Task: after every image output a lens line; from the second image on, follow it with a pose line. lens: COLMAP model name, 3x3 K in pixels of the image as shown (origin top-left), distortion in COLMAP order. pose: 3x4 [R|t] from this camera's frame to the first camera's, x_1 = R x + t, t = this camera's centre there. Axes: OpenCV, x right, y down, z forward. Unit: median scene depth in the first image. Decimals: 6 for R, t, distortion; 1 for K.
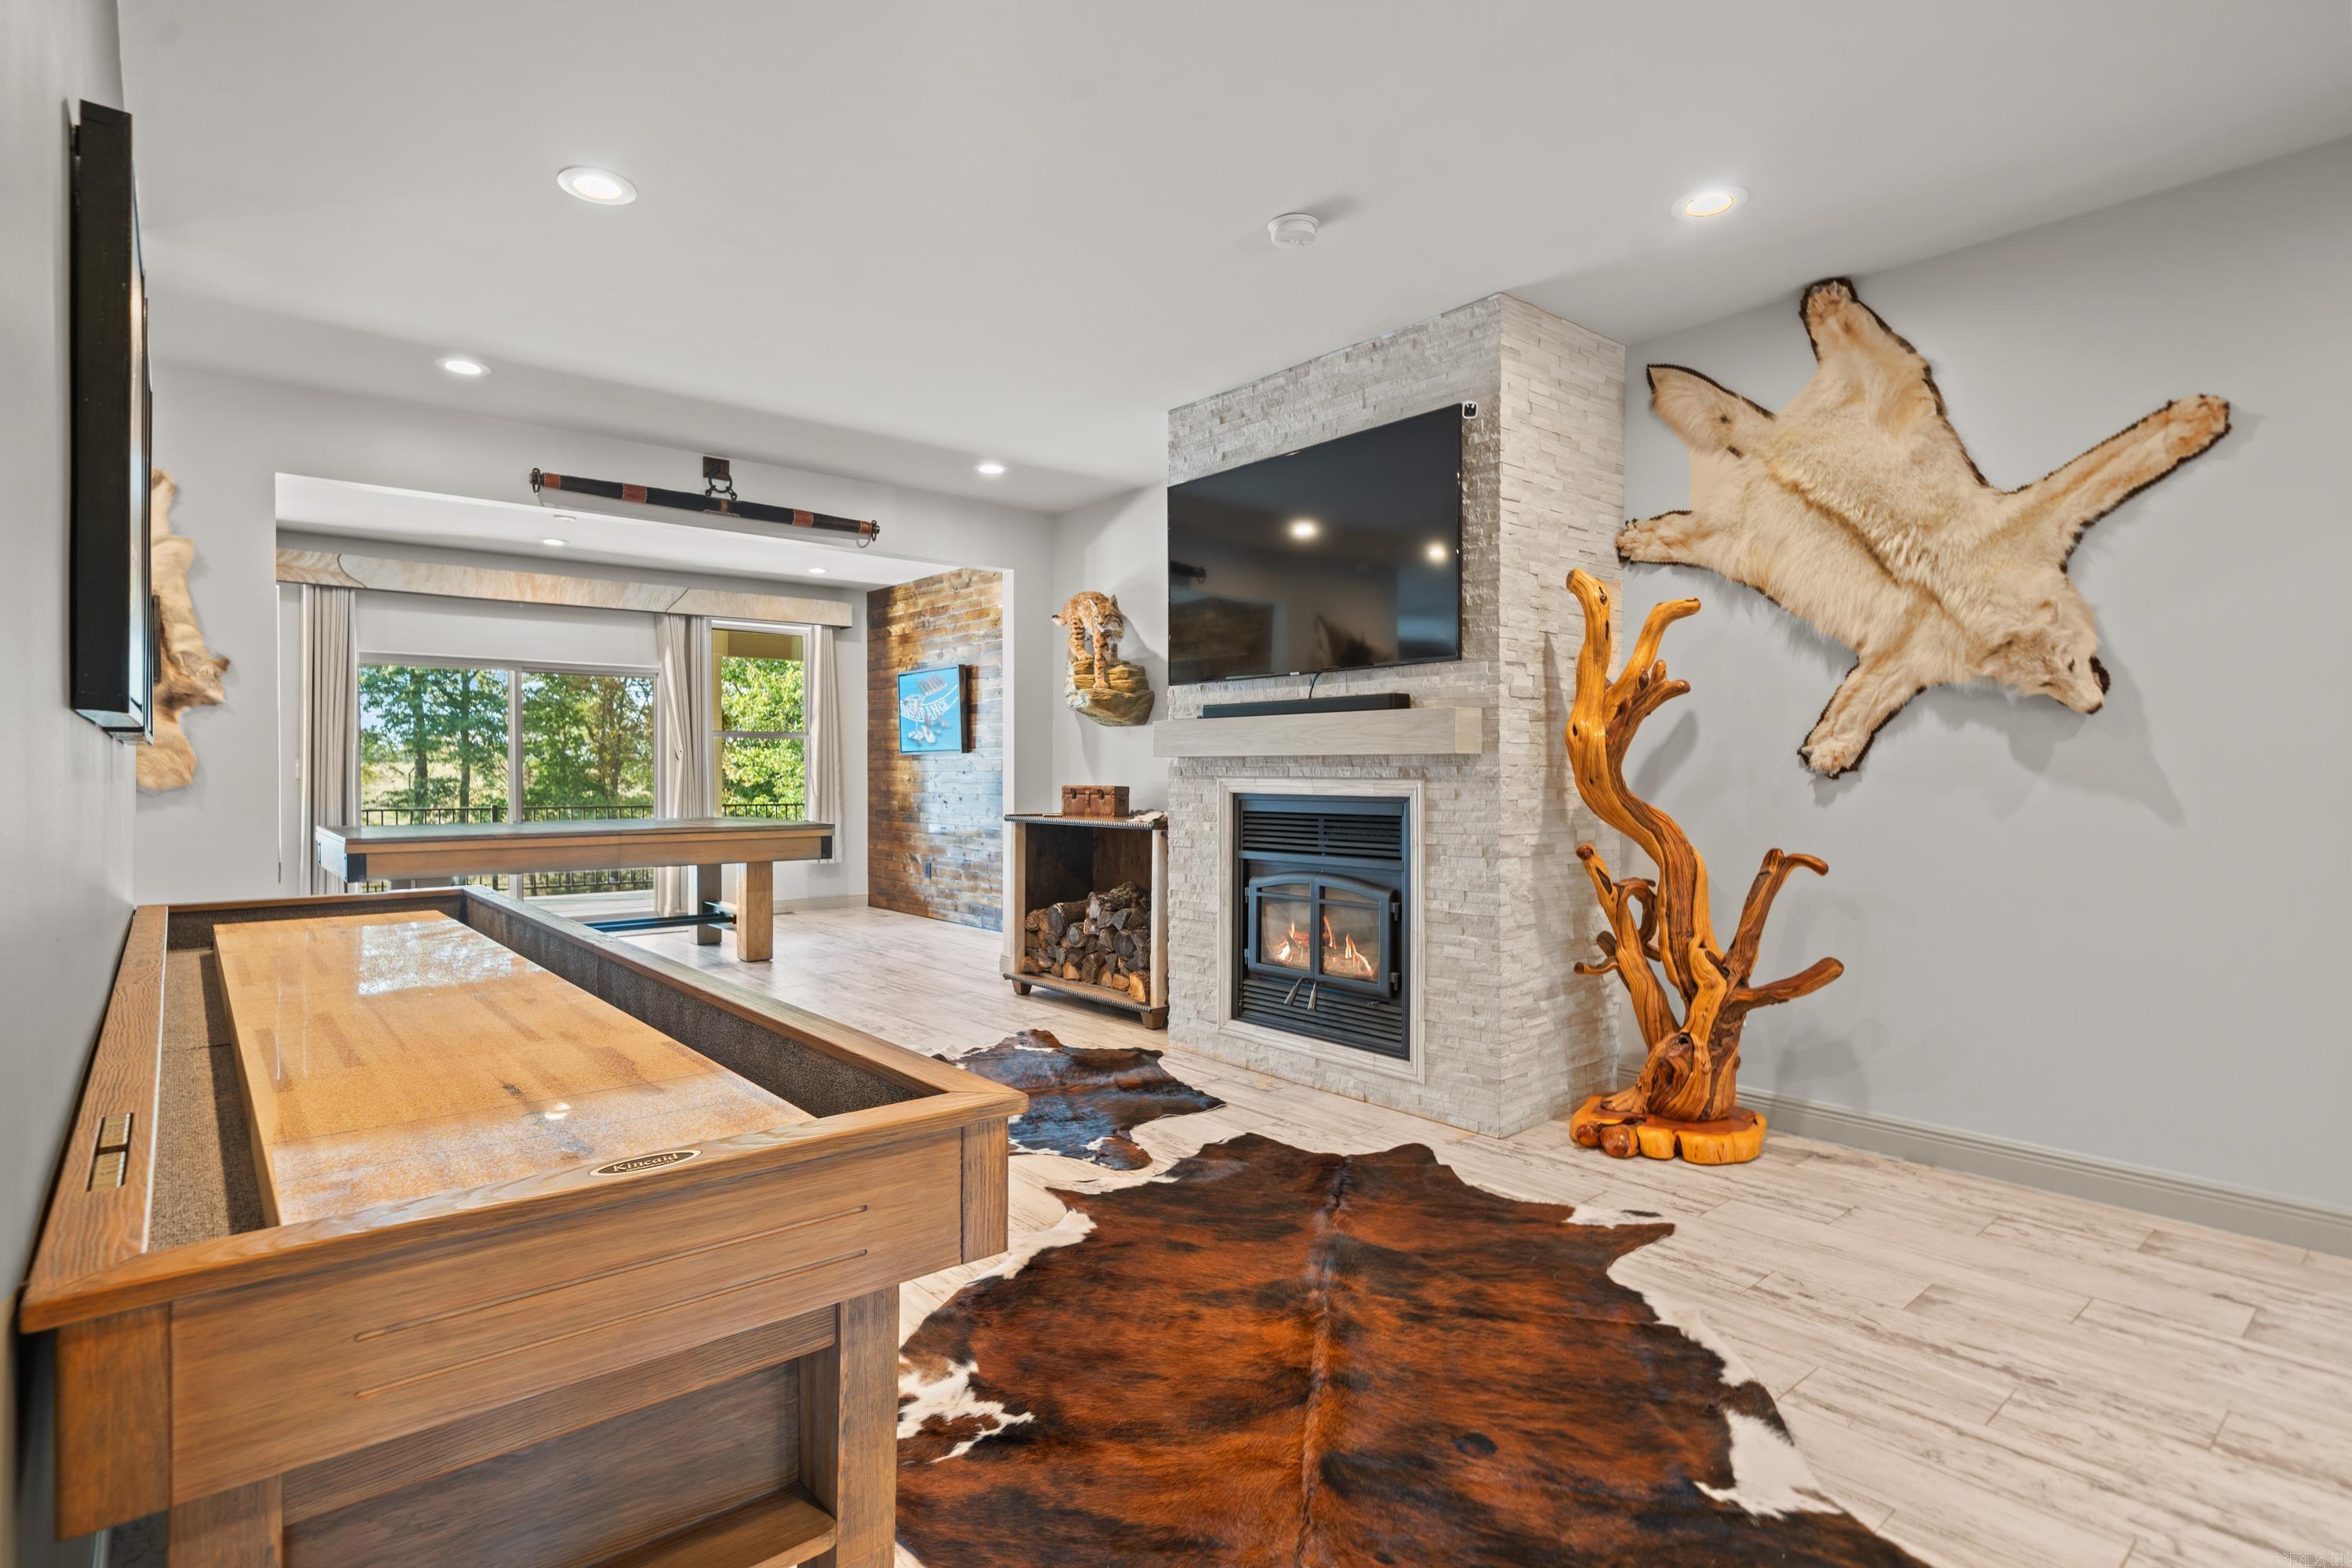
lens RADIAL K [[1170.9, 0, 1164.6], [0, 1170.9, 784.0], [0, 0, 1]] dist [0.016951, -0.000074]
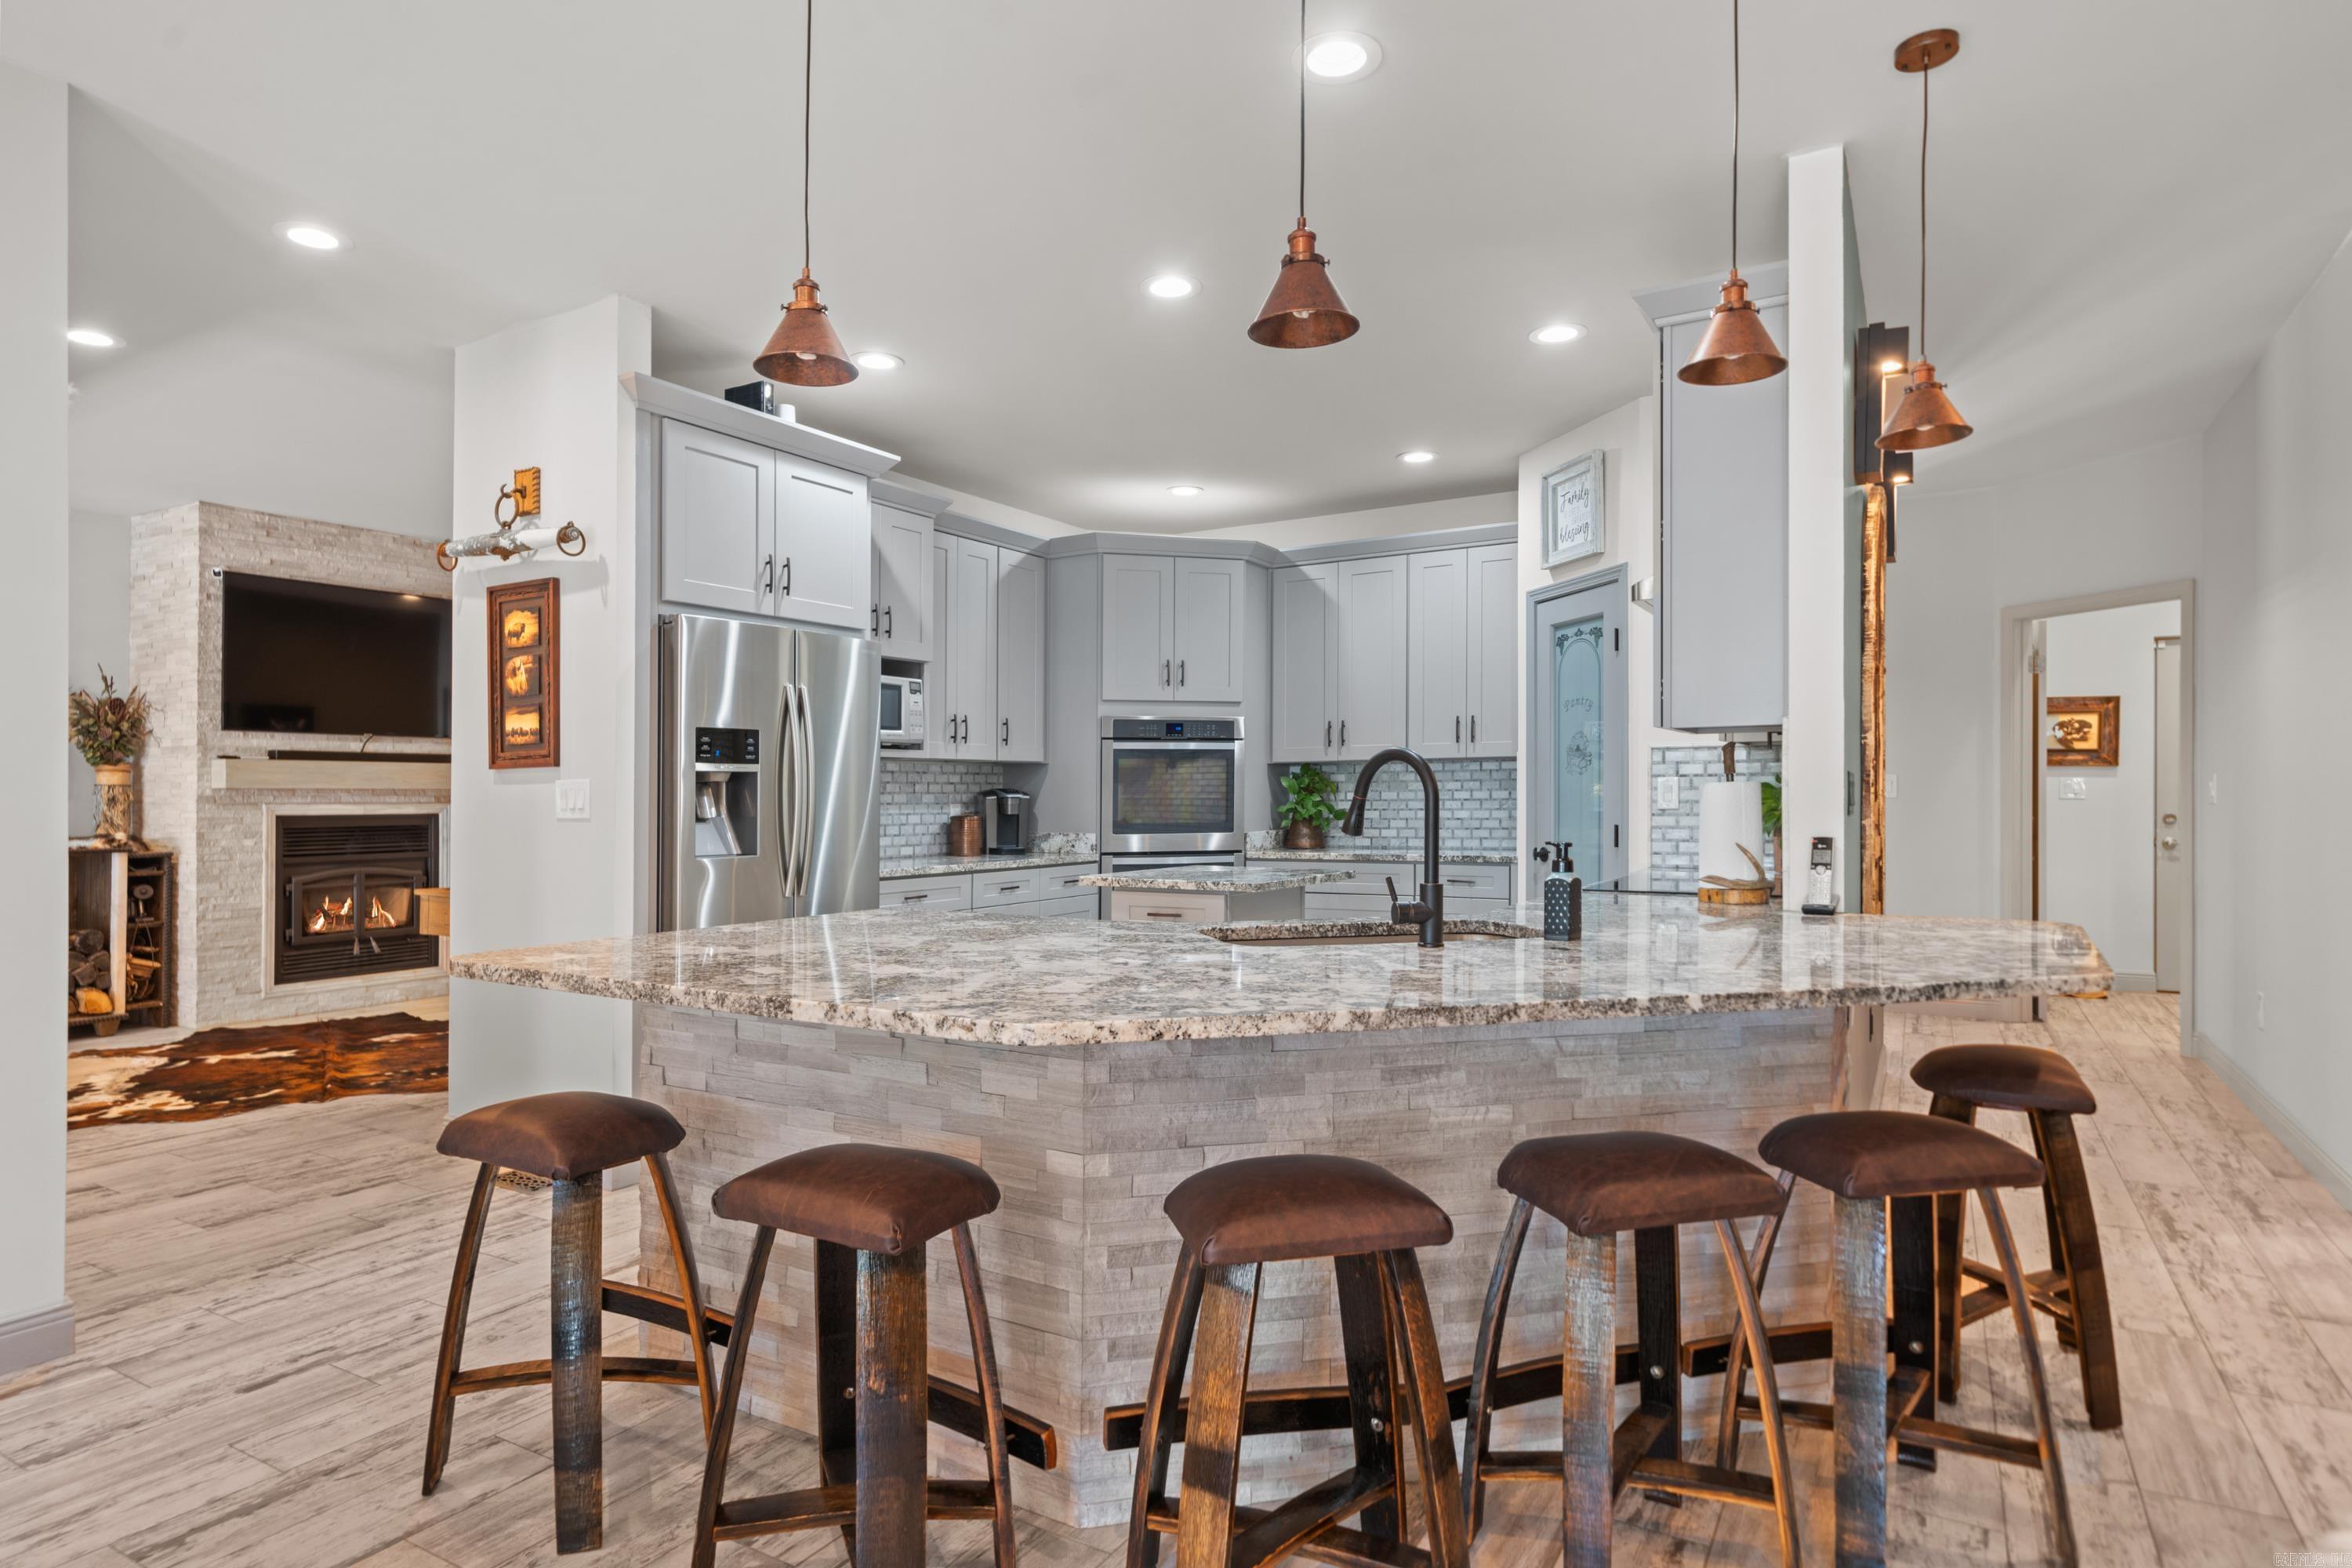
lens RADIAL K [[1300.1, 0, 1164.9], [0, 1300.1, 774.6], [0, 0, 1]] dist [-0.001331, 0.000760]
pose [[-0.312331, 0.014331, 0.949865, -1.811955], [0.009486, 0.999883, -0.011966, -0.012437], [-0.949926, 0.005273, -0.312430, 0.545815]]
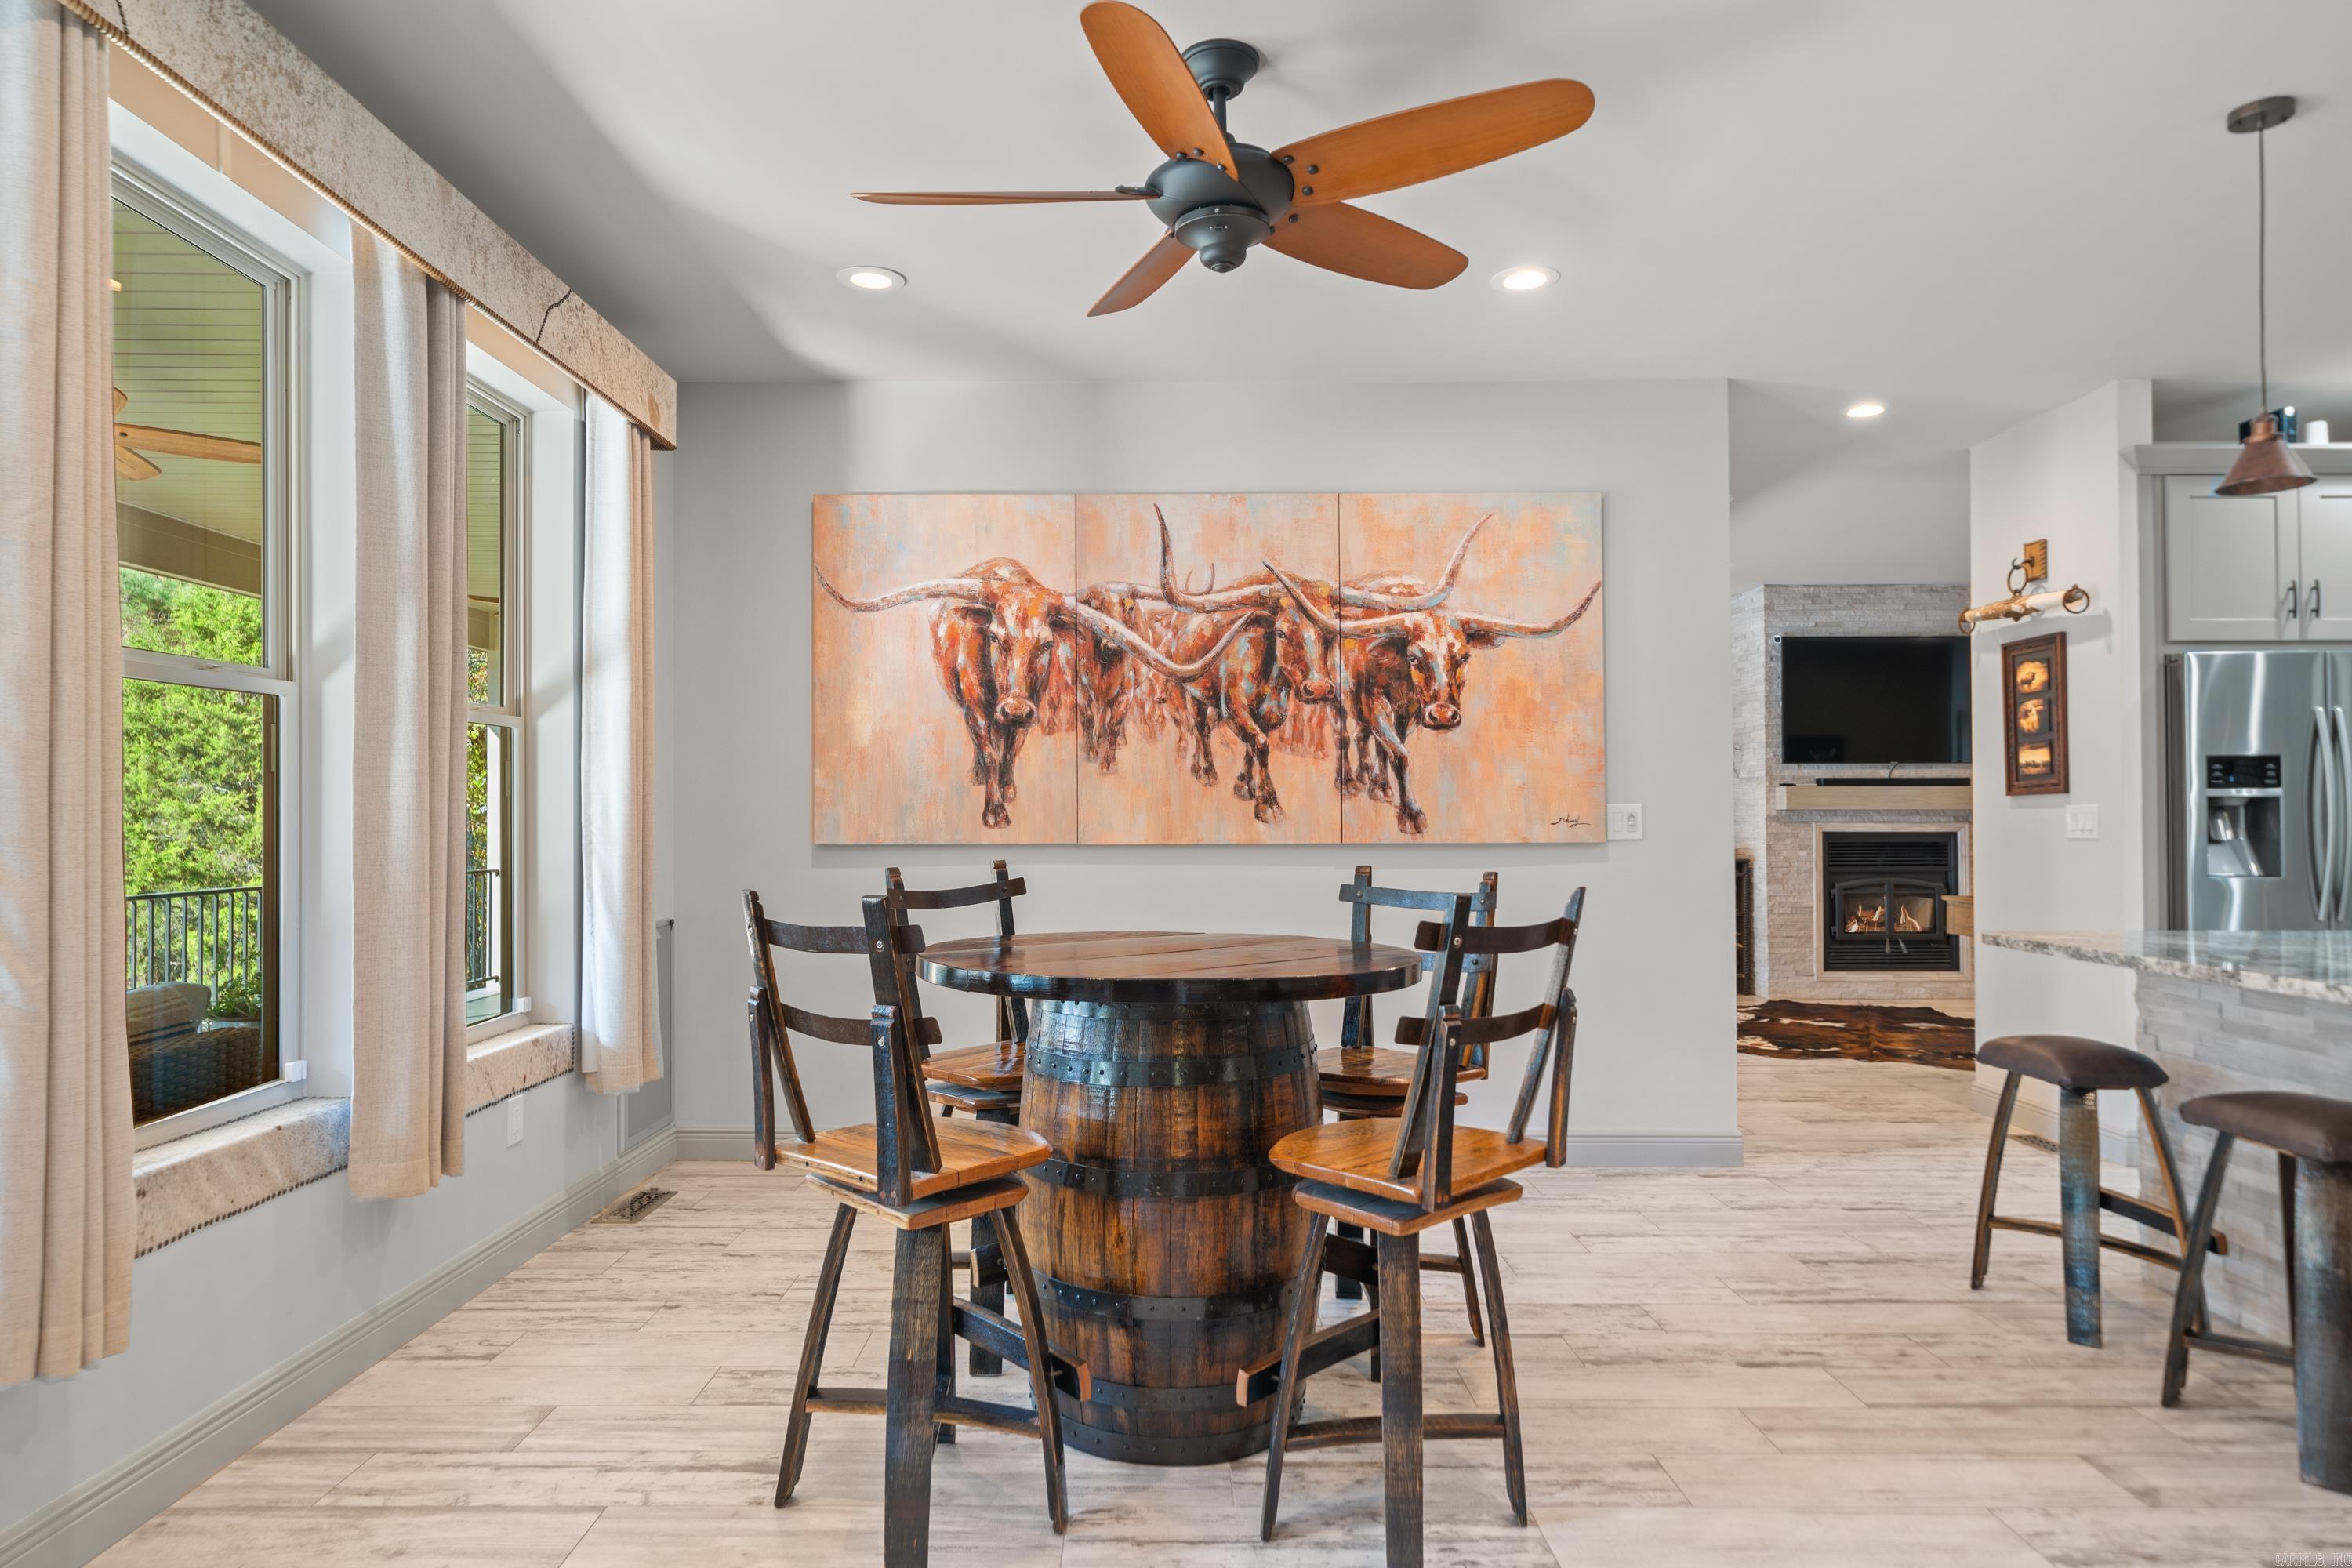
lens RADIAL K [[1370.5, 0, 1171.6], [0, 1370.5, 790.2], [0, 0, 1]] dist [0.005130, 0.002683]
pose [[0.648827, 0.011472, 0.760850, -2.149580], [0.007702, 0.999736, -0.021641, -0.017138], [-0.760897, 0.019902, 0.648567, 0.493122]]
